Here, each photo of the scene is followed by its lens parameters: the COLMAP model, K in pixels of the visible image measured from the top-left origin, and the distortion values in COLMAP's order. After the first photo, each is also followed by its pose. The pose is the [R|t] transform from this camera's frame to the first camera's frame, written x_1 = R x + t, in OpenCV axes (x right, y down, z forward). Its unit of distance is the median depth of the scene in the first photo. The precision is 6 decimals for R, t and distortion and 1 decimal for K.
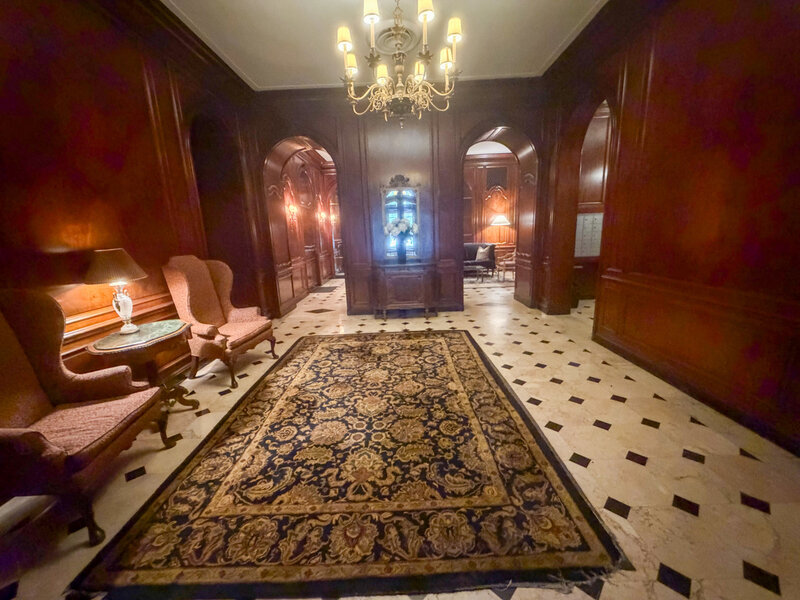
lens RADIAL K [[315.9, 0, 403.6], [0, 315.9, 300.7], [0, 0, 1]] dist [0.003185, 0.000347]
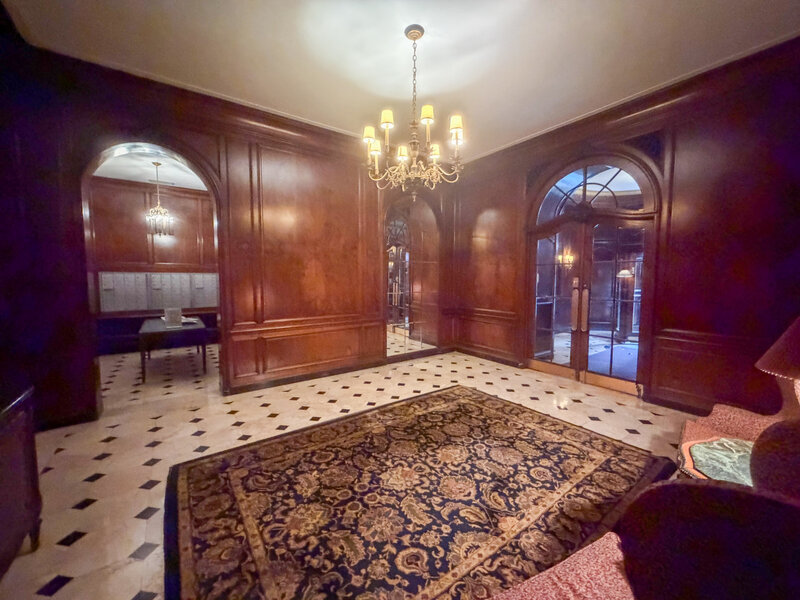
lens RADIAL K [[315.9, 0, 401.9], [0, 315.9, 298.8], [0, 0, 1]] dist [0.003185, 0.000347]
pose [[-0.574710, -0.018210, 0.818154, -0.792735], [0.198589, 0.966766, 0.161015, -0.329055], [-0.793896, 0.255013, -0.551994, 1.495889]]
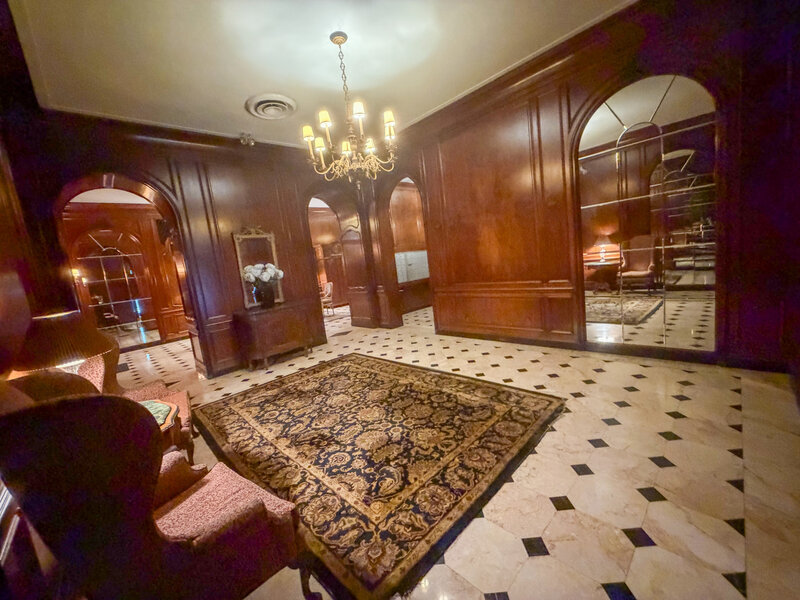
lens RADIAL K [[315.9, 0, 399.0], [0, 315.9, 298.3], [0, 0, 1]] dist [0.003185, 0.000347]
pose [[0.721806, -0.132855, 0.679224, -0.718256], [0.237645, 0.969310, -0.062948, 0.020894], [-0.650016, 0.206851, 0.731226, 0.013384]]
